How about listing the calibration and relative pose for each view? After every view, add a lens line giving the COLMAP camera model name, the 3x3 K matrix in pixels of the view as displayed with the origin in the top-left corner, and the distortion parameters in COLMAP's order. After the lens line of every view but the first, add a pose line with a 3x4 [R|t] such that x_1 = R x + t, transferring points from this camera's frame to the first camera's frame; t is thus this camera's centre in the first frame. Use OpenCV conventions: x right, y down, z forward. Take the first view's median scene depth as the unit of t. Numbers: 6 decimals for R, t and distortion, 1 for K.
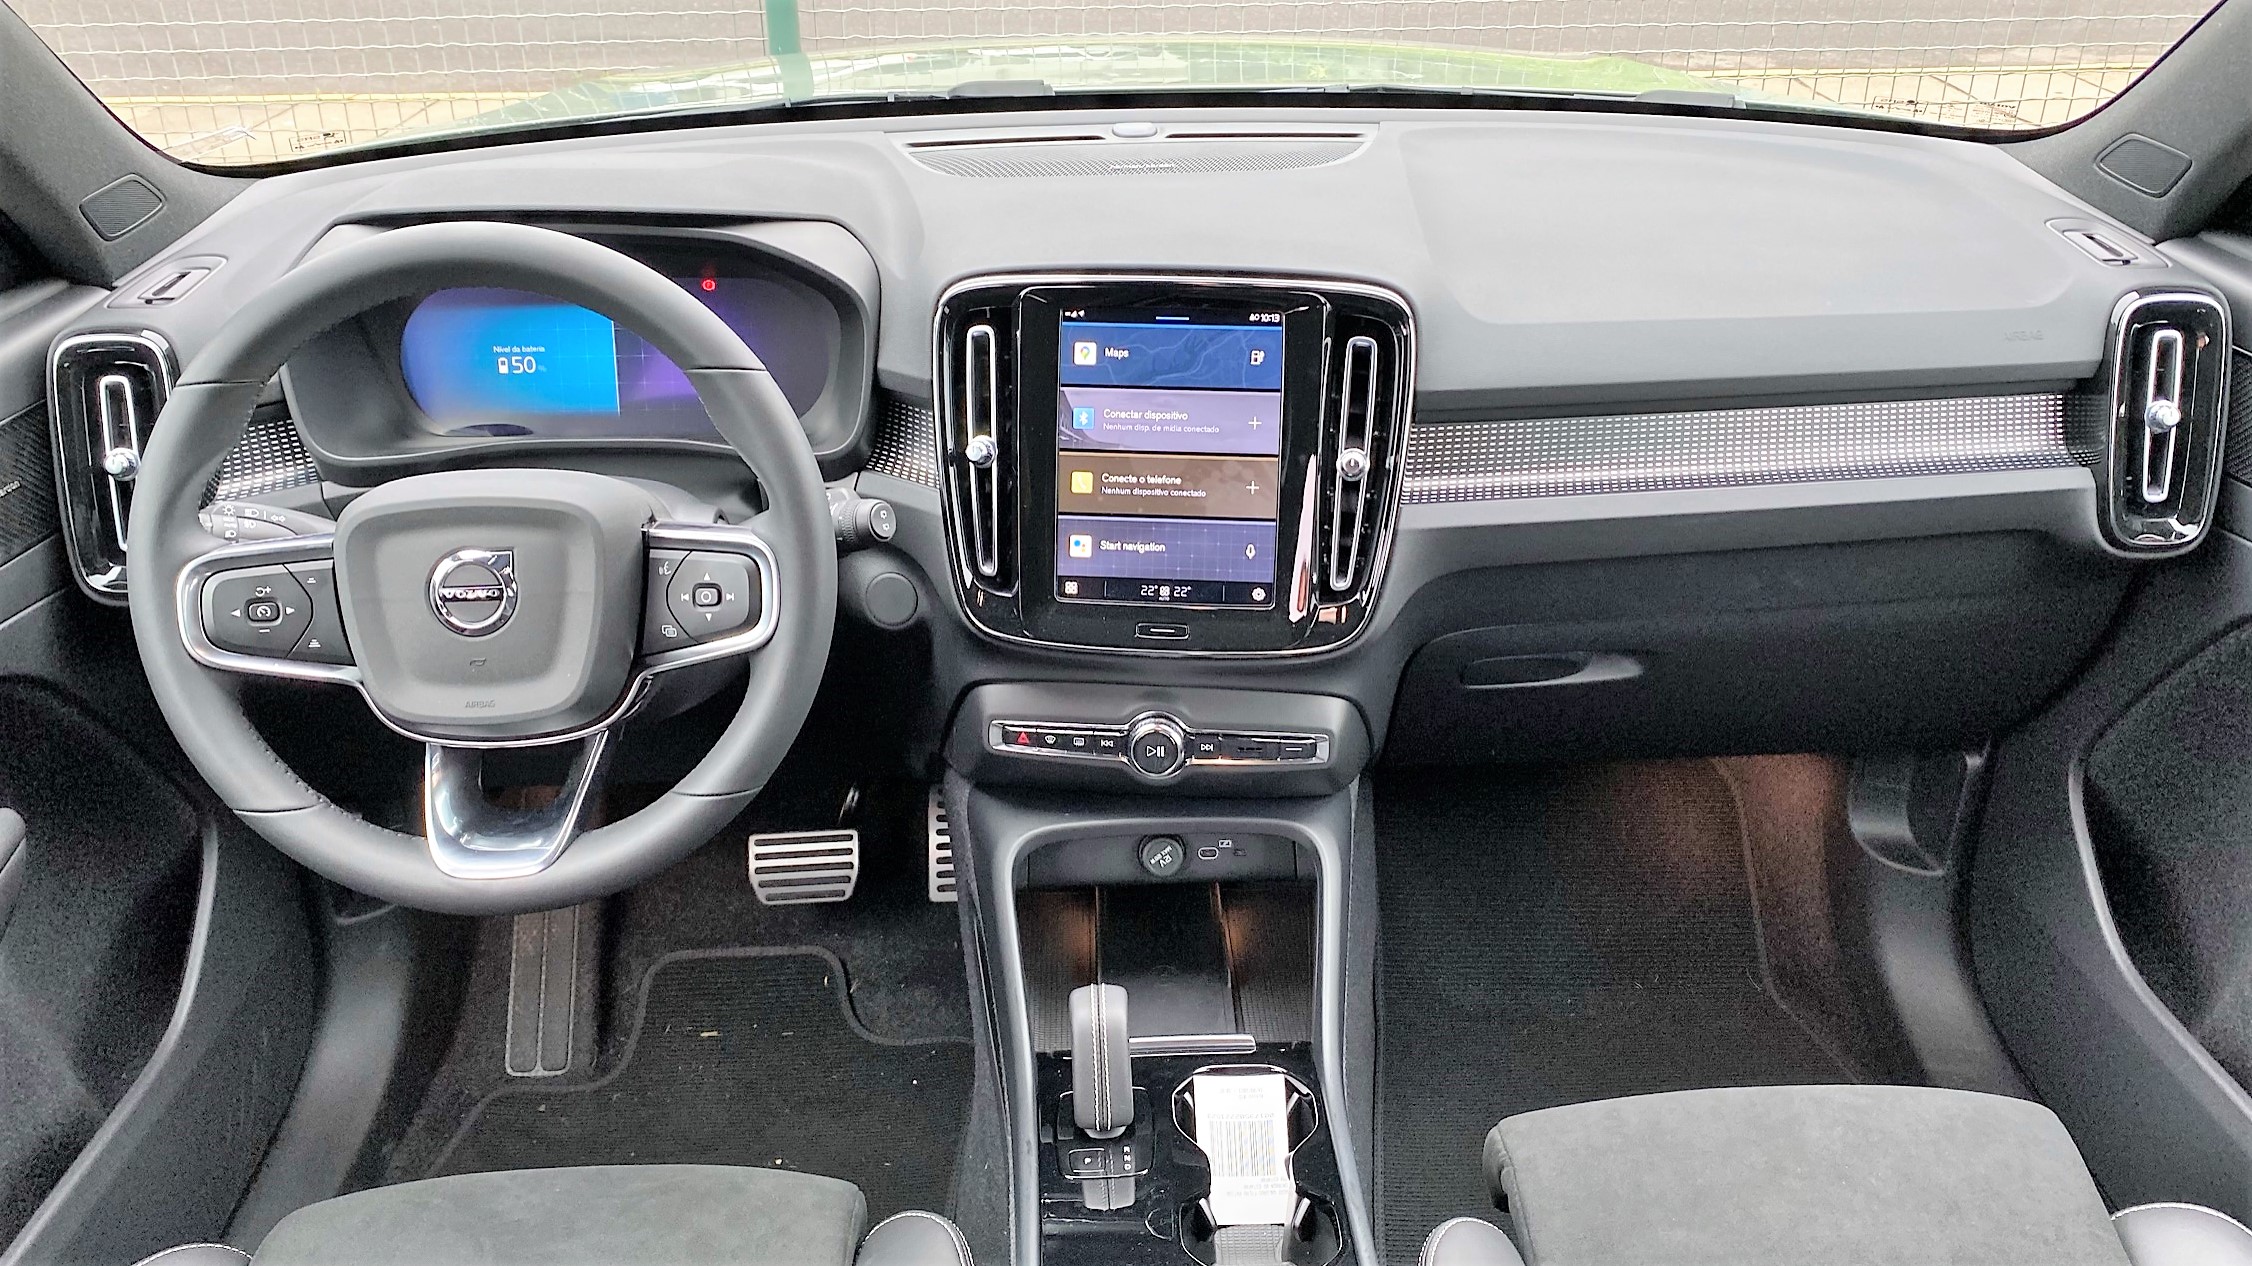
lens RADIAL K [[1765.8, 0, 1123.1], [0, 1765.8, 514.6], [0, 0, 1]] dist [-0.005137, -0.000171]
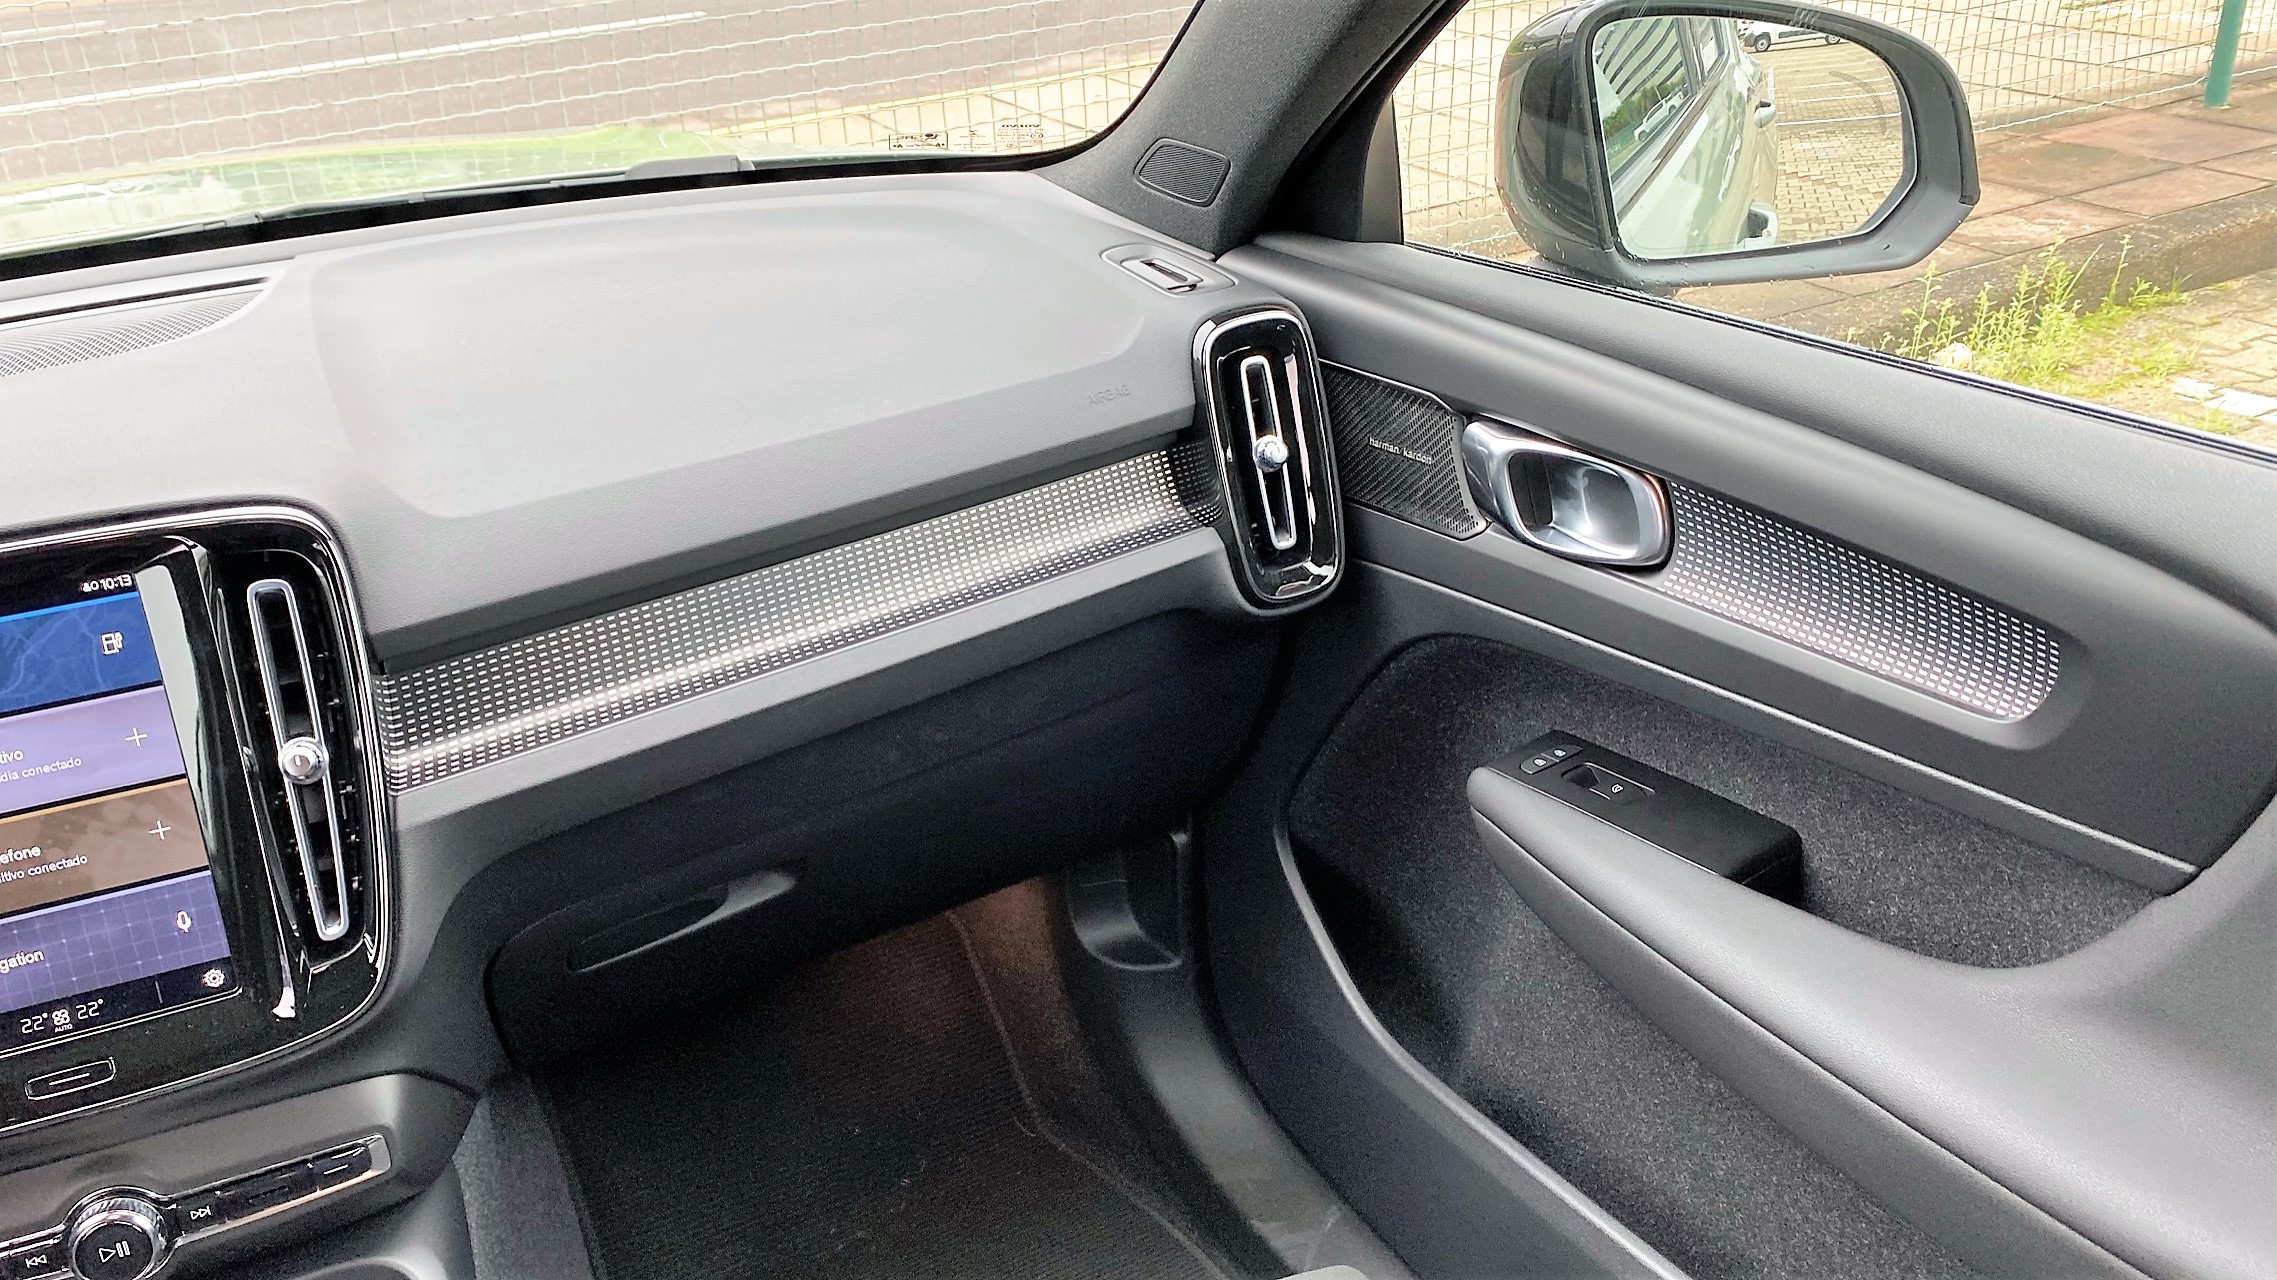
lens RADIAL K [[1857.0, 0, 1138.5], [0, 1857.0, 640.0], [0, 0, 1]] dist [0.004617, -0.000072]
pose [[0.870974, -0.248147, 0.424060, 0.115012], [0.242595, 0.967740, 0.068028, -0.043077], [-0.427261, 0.043625, 0.903075, 0.193592]]
